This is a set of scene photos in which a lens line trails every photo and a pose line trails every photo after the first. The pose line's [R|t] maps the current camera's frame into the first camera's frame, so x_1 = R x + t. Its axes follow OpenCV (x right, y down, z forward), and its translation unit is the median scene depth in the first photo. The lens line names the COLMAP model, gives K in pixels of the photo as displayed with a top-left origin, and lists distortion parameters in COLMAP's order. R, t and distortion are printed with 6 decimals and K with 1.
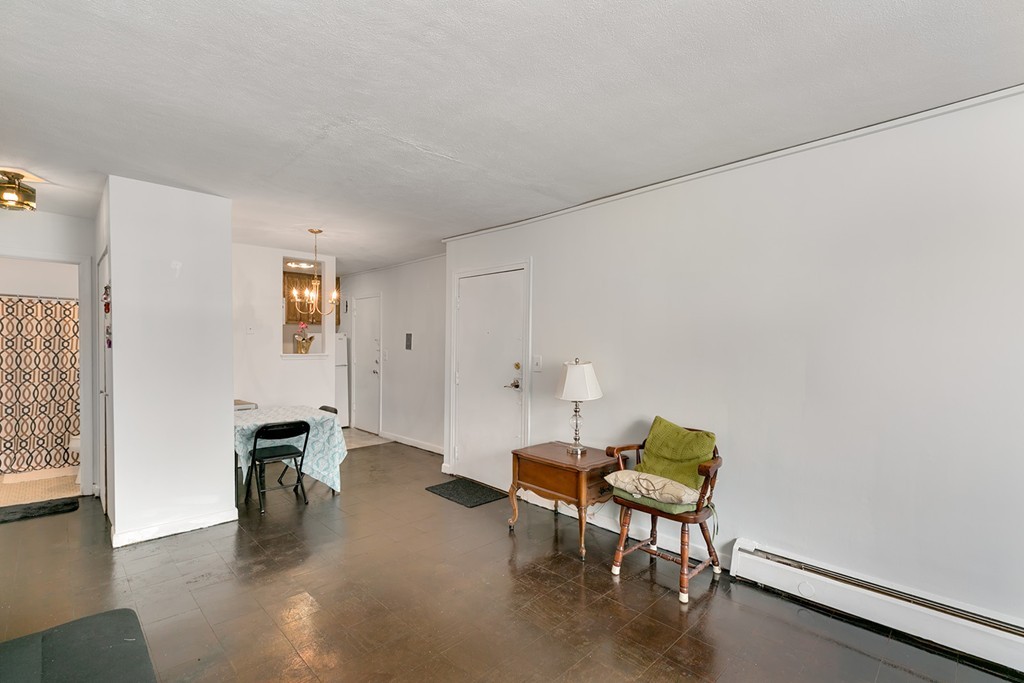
lens RADIAL K [[463.3, 0, 515.2], [0, 463.3, 349.2], [0, 0, 1]] dist [0.004514, -0.000117]
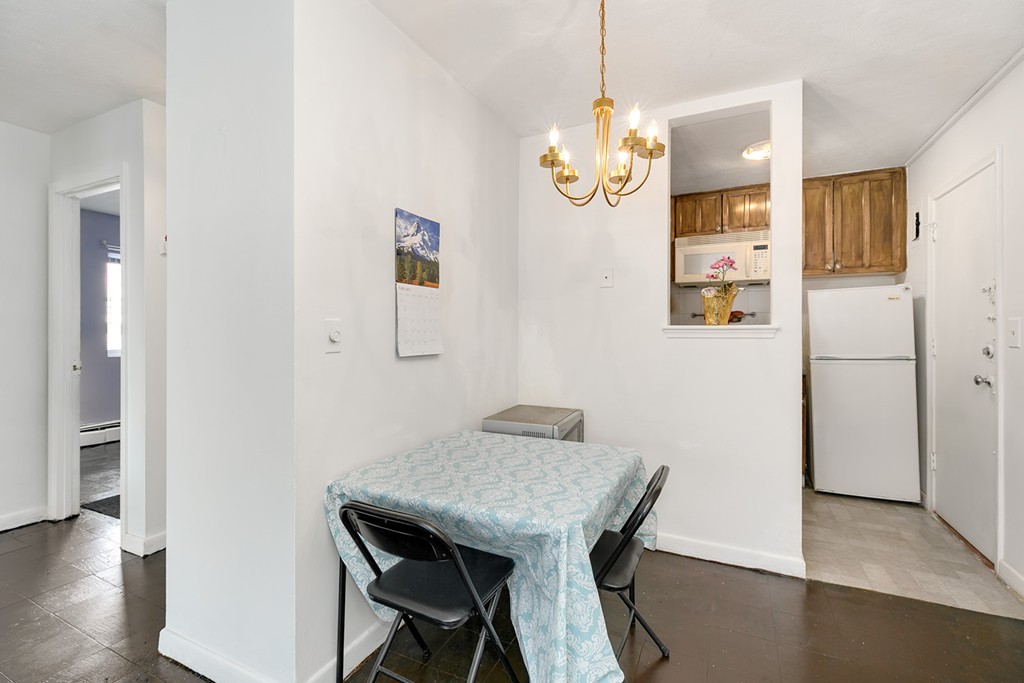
lens RADIAL K [[463.3, 0, 513.4], [0, 463.3, 331.9], [0, 0, 1]] dist [0.004514, -0.000117]
pose [[0.331892, -0.012379, -0.943236, -0.128524], [-0.003960, 0.999887, -0.014516, 0.027648], [0.943309, 0.008553, 0.331805, 0.823488]]
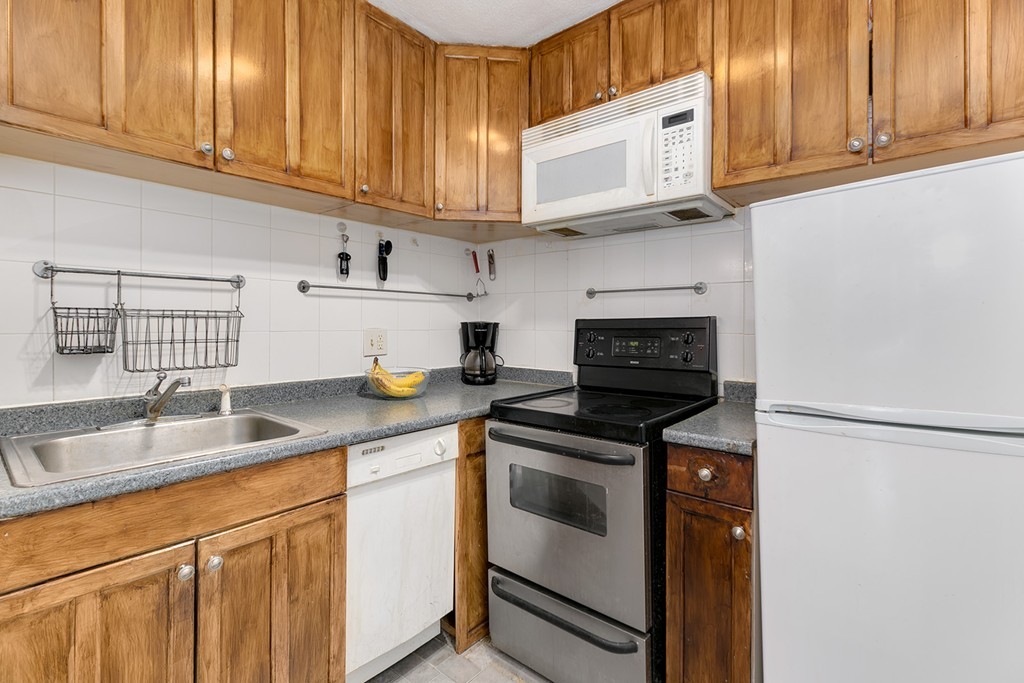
lens RADIAL K [[463.3, 0, 517.1], [0, 463.3, 323.7], [0, 0, 1]] dist [0.004514, -0.000117]
pose [[0.084500, -0.008716, -0.996385, -0.443037], [-0.008648, 0.999918, -0.009480, 0.016324], [0.996386, 0.009418, 0.084418, 1.381736]]
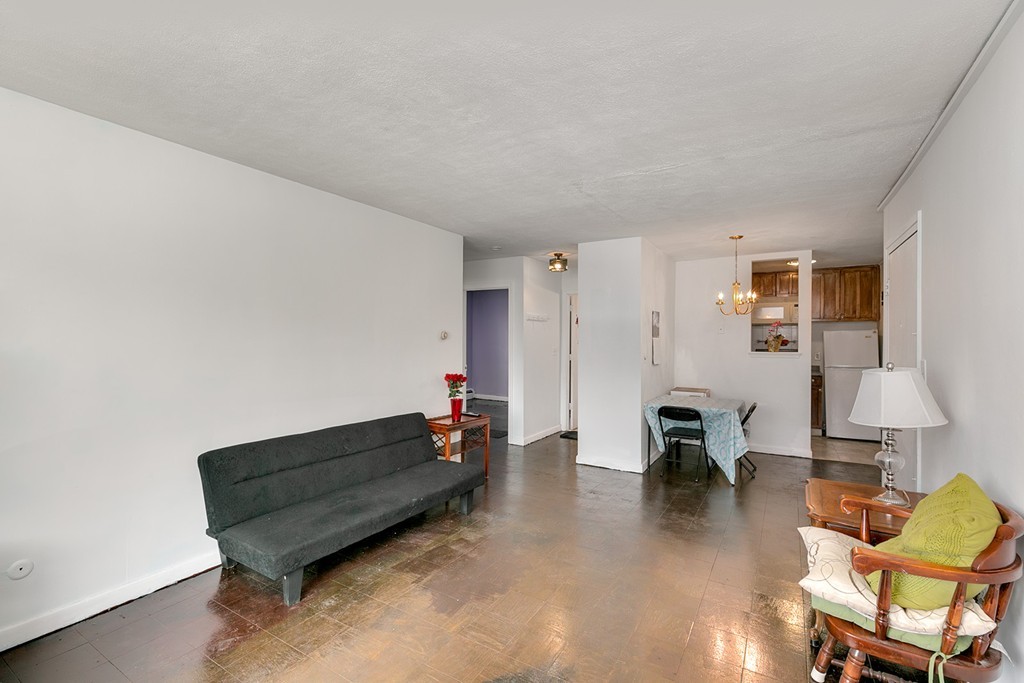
lens RADIAL K [[463.3, 0, 510.1], [0, 463.3, 339.5], [0, 0, 1]] dist [0.004514, -0.000117]
pose [[0.240977, -0.008266, -0.970496, 0.482239], [-0.010195, 0.999887, -0.011048, -0.001528], [0.970477, 0.012557, 0.240866, 0.236361]]
